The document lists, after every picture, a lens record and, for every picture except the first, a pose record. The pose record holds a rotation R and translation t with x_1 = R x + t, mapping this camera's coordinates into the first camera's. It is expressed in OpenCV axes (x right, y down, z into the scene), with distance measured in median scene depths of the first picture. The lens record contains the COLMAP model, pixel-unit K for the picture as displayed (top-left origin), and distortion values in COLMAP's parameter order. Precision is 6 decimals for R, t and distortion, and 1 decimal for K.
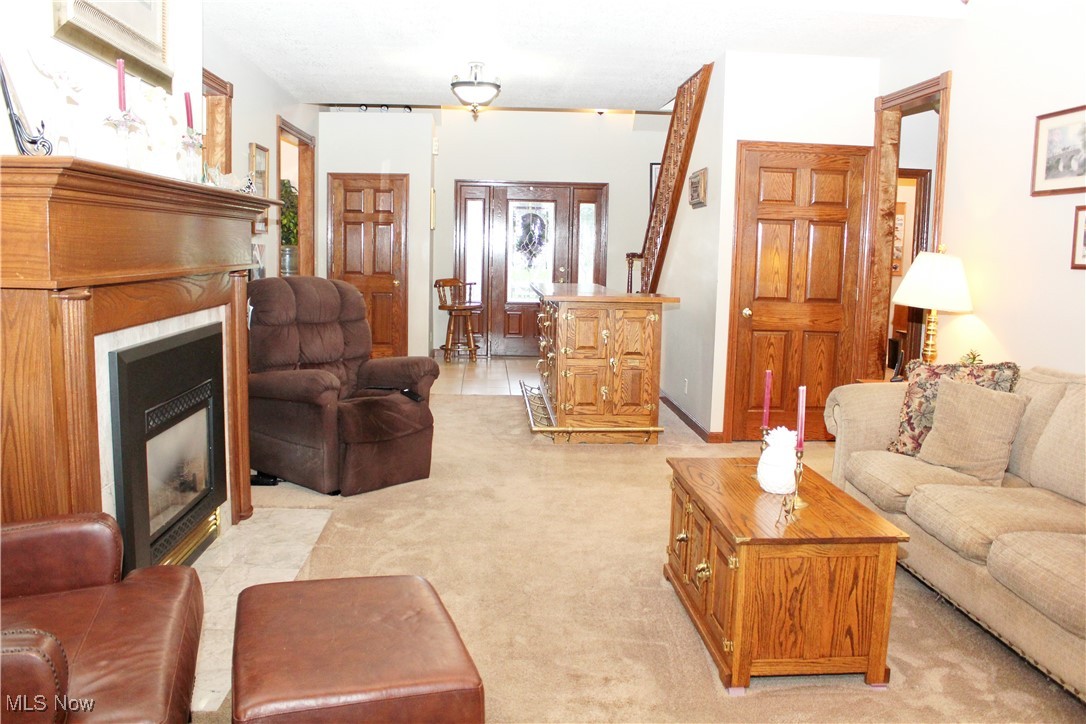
lens RADIAL K [[901.0, 0, 543.3], [0, 901.0, 361.5], [0, 0, 1]] dist [-0.059806, 0.010254]
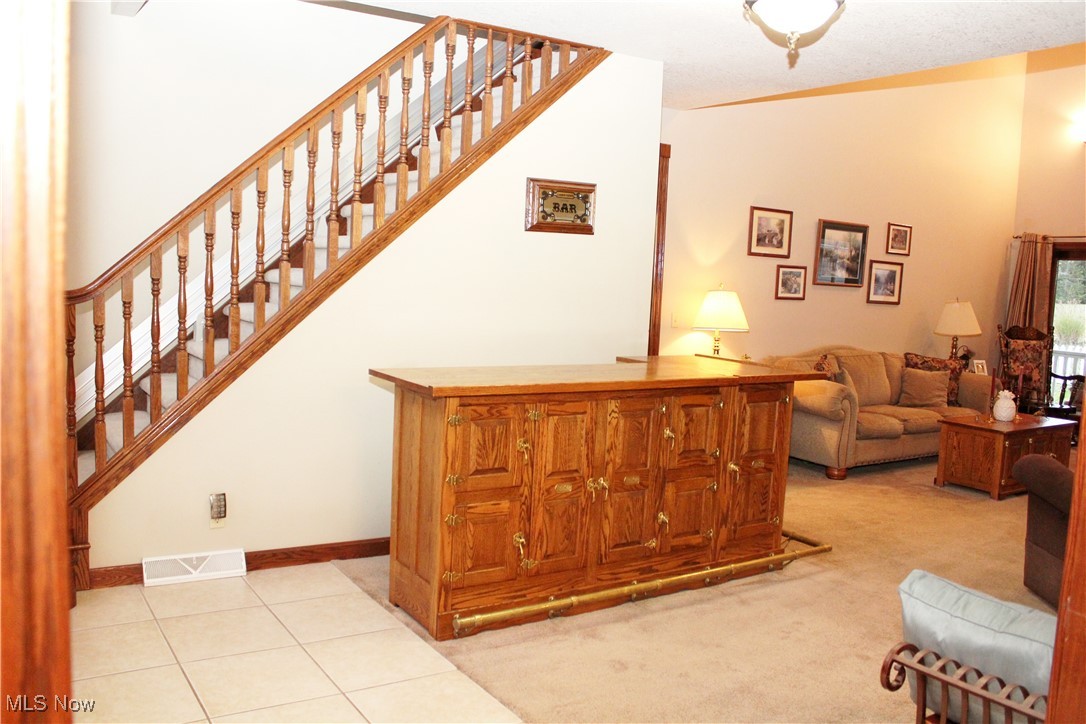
lens RADIAL K [[901.0, 0, 542.7], [0, 901.0, 361.5], [0, 0, 1]] dist [-0.059806, 0.010254]
pose [[-0.488420, -0.125160, 0.863586, -0.747363], [0.056075, 0.983113, 0.174197, -0.315100], [-0.870805, 0.133507, -0.473154, 2.223712]]
